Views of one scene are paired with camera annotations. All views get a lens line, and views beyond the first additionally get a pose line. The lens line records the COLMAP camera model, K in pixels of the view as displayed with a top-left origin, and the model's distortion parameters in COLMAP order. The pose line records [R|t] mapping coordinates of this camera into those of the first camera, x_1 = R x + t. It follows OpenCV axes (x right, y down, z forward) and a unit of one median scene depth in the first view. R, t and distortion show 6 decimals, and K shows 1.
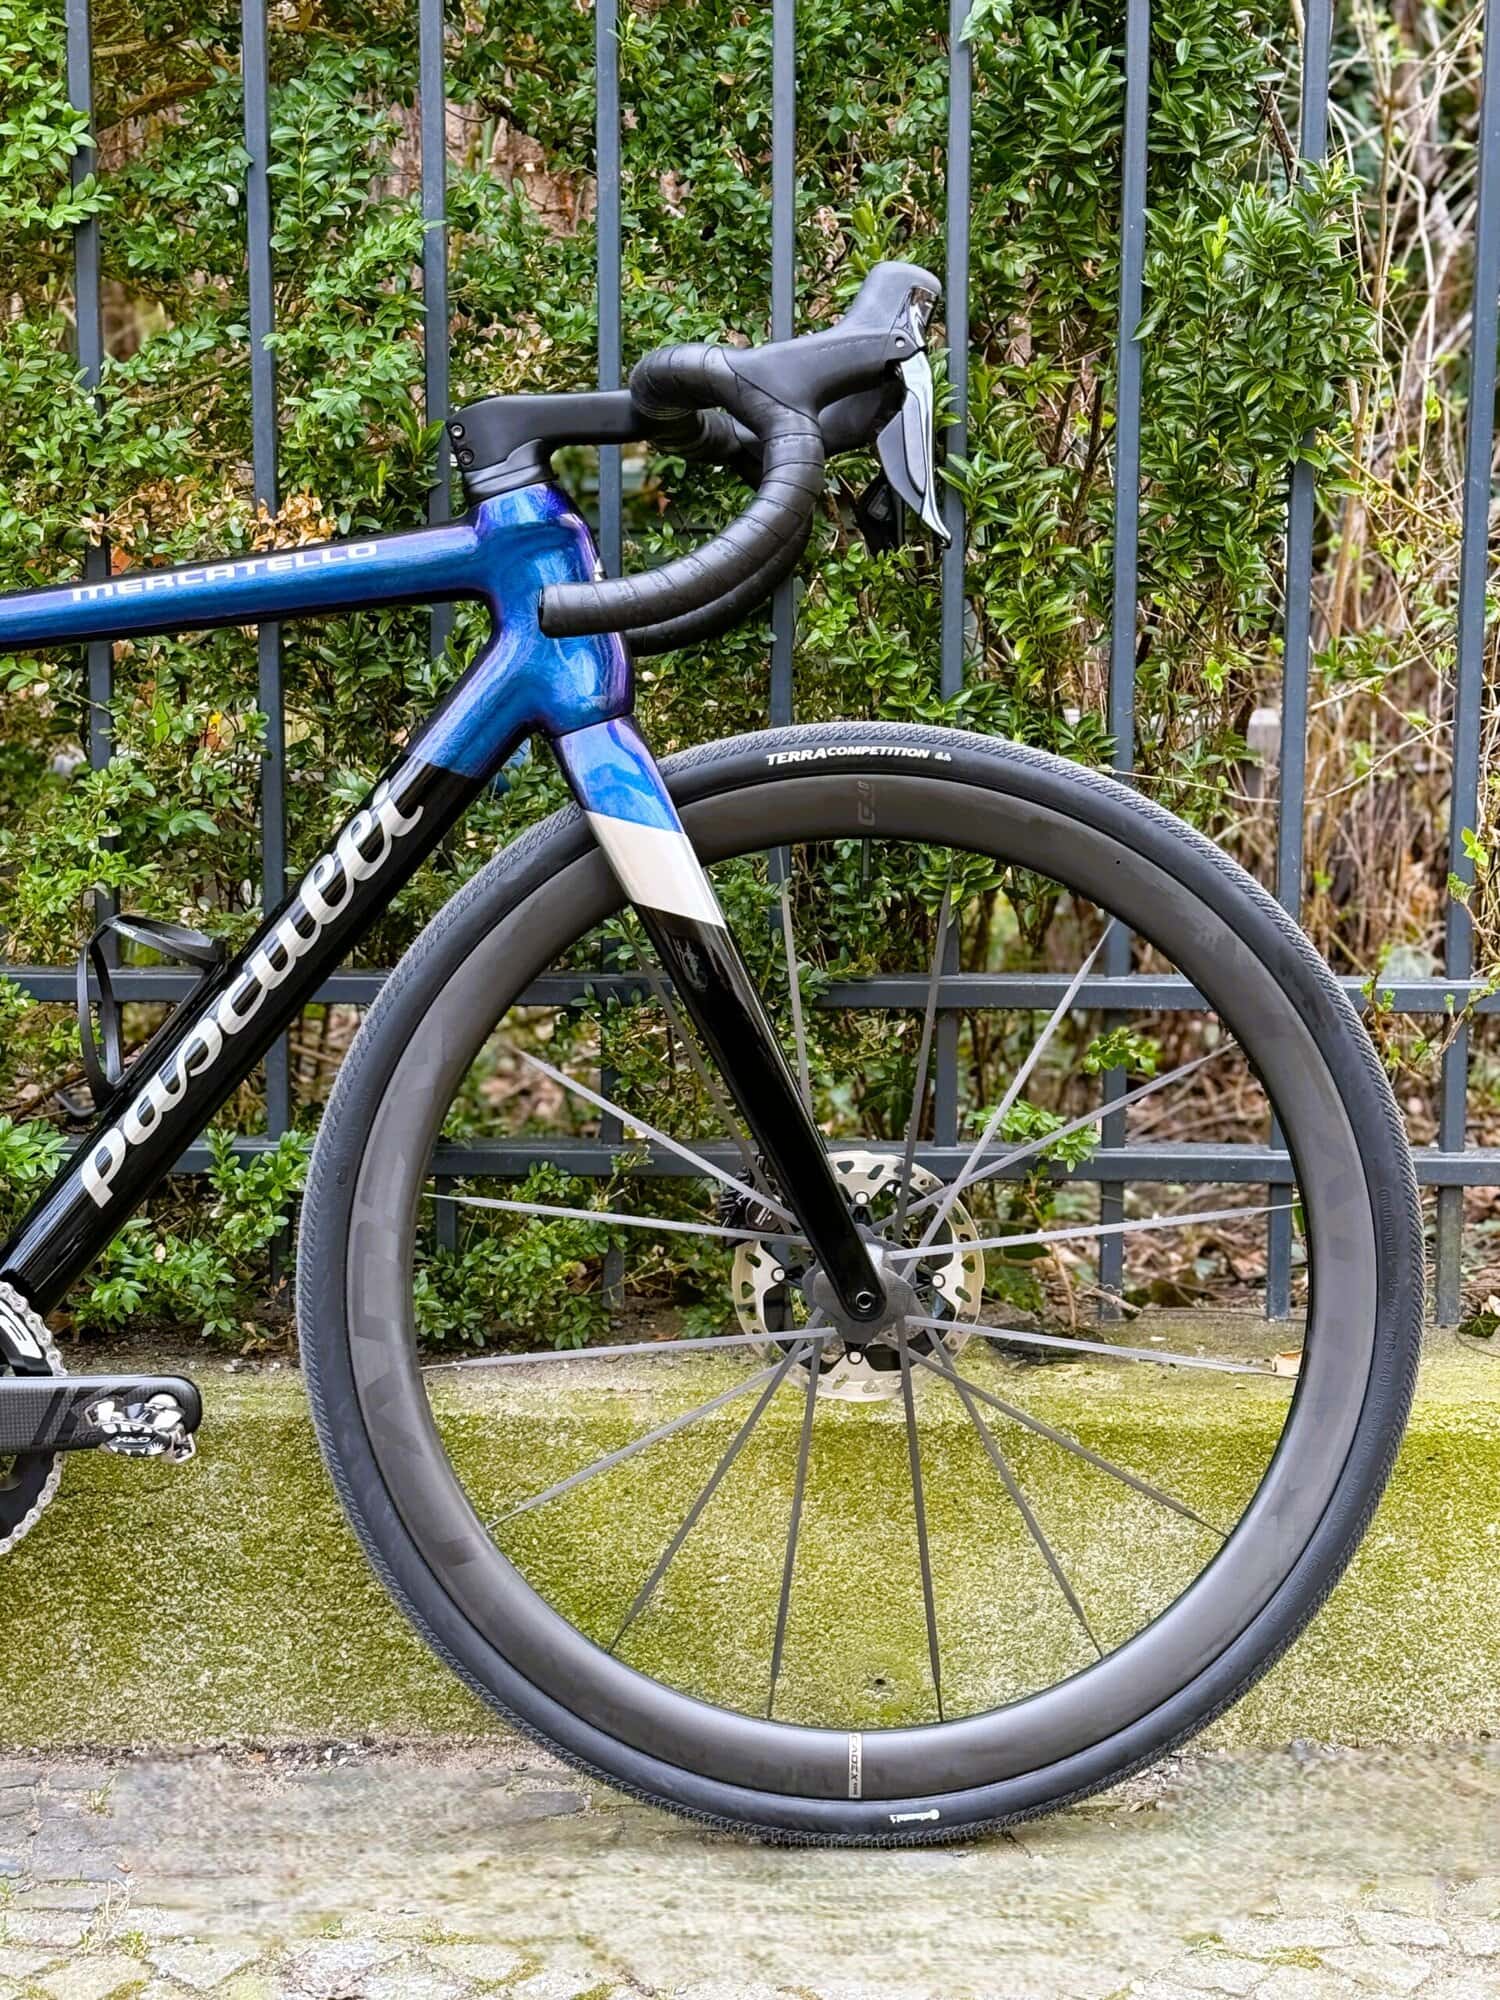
lens RADIAL K [[3292.2, 0, 752.3], [0, 3292.2, 1008.5], [0, 0, 1]] dist [0.150336, 0.000000]
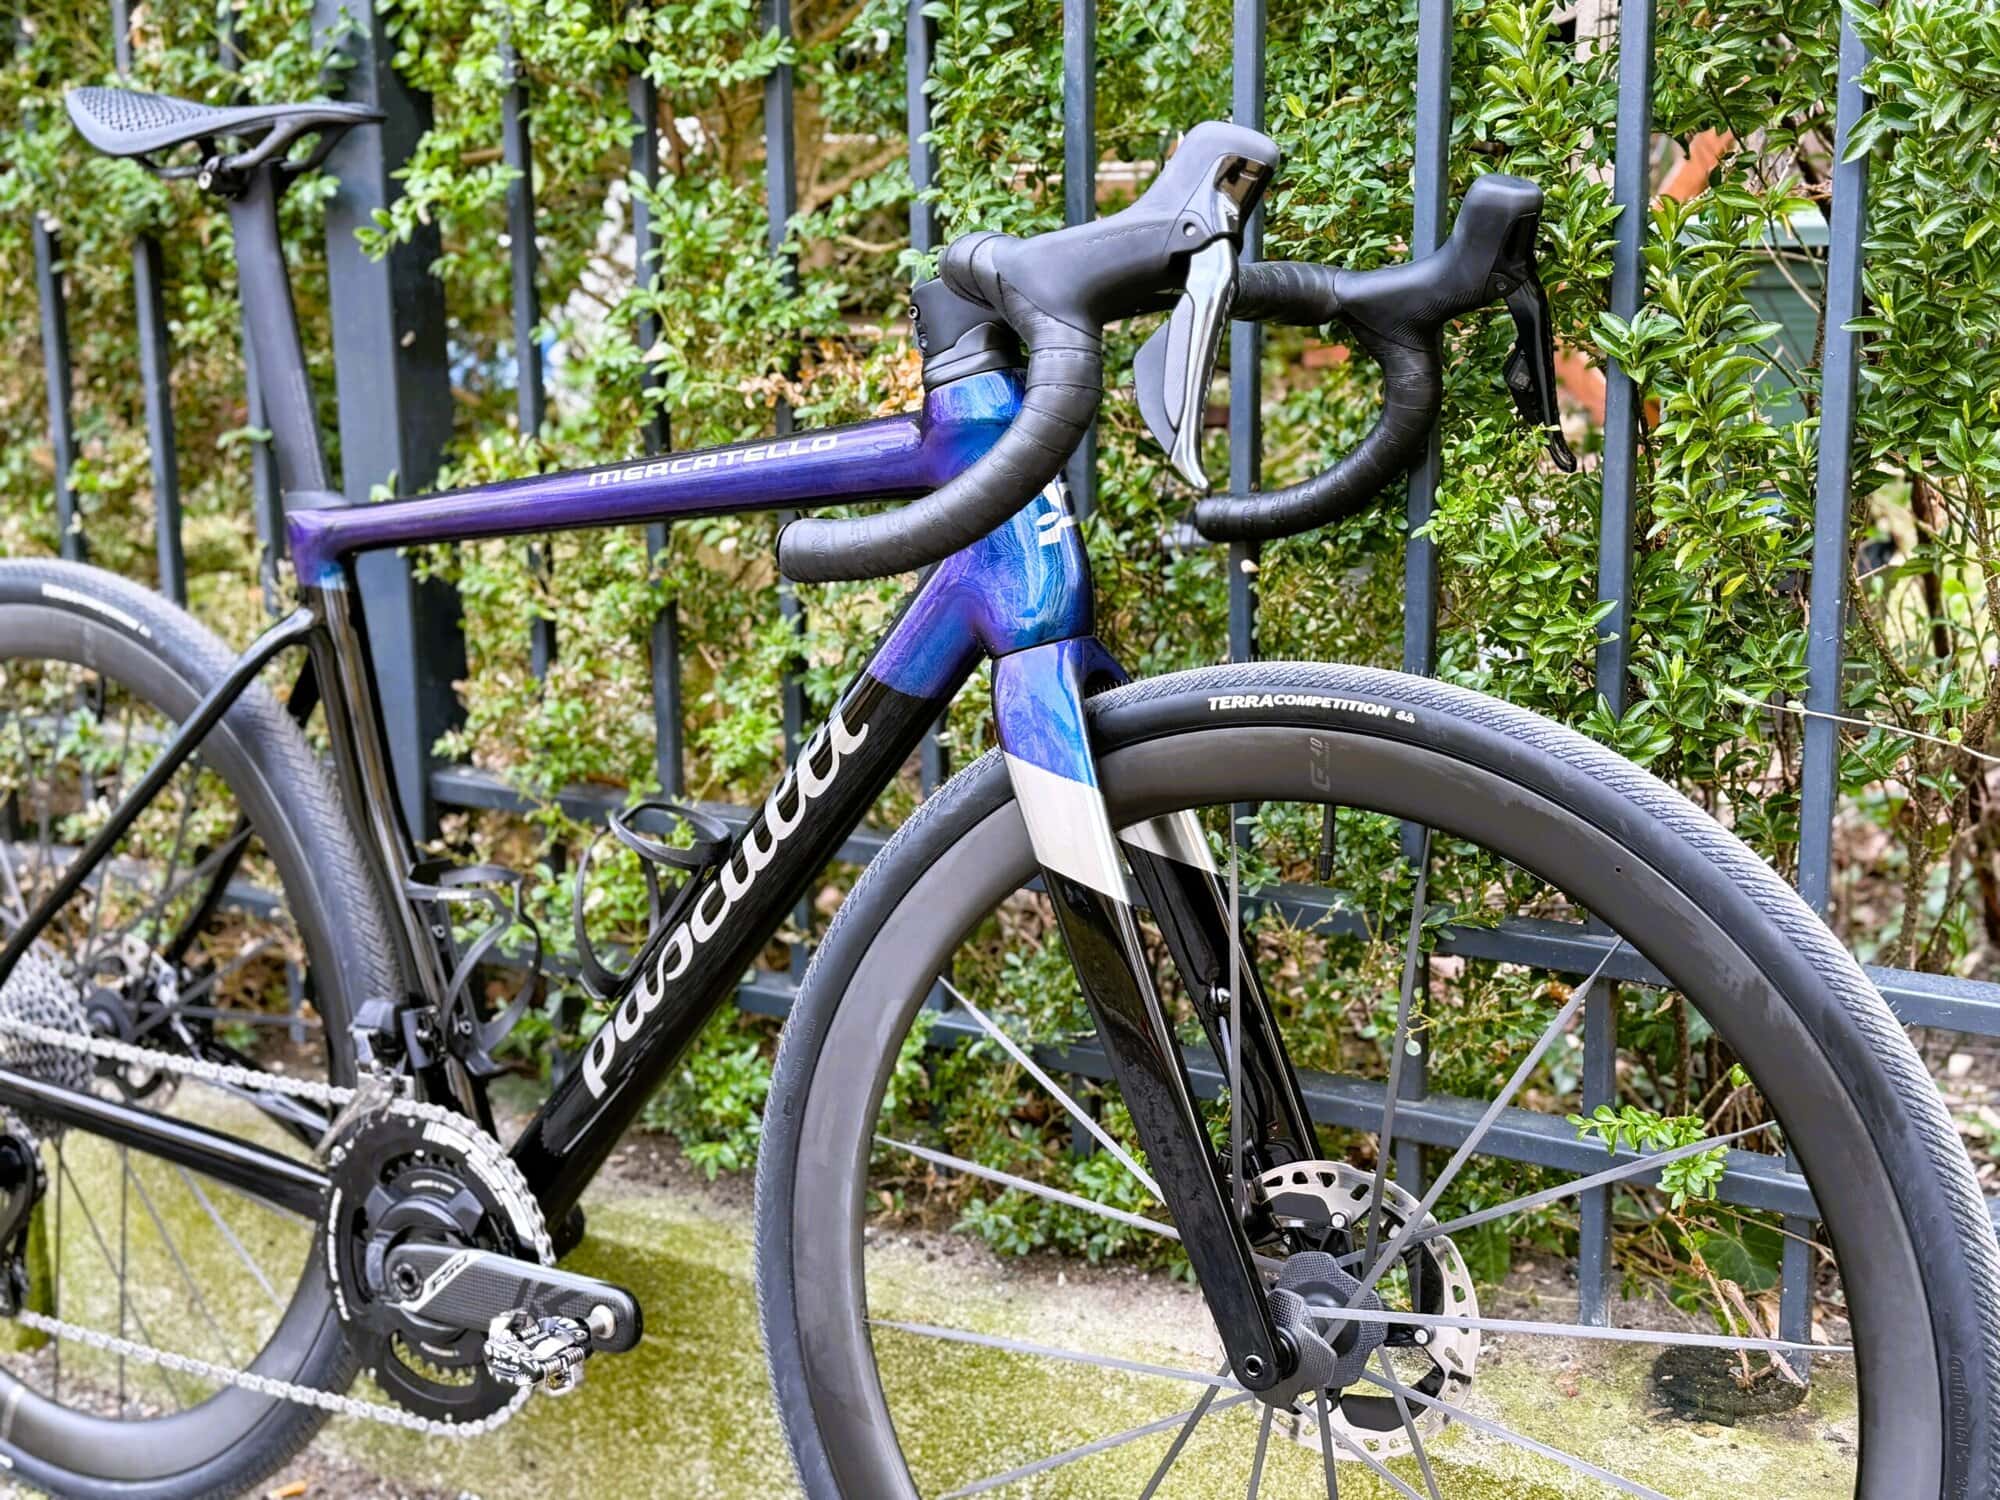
lens RADIAL K [[2632.0, 0, 988.2], [0, 2632.0, 734.2], [0, 0, 1]] dist [0.129922, 0.000000]
pose [[0.847179, 0.087069, -0.524125, 0.299191], [-0.057050, 0.995685, 0.073193, -0.109579], [0.528237, -0.032106, 0.848490, 0.384964]]
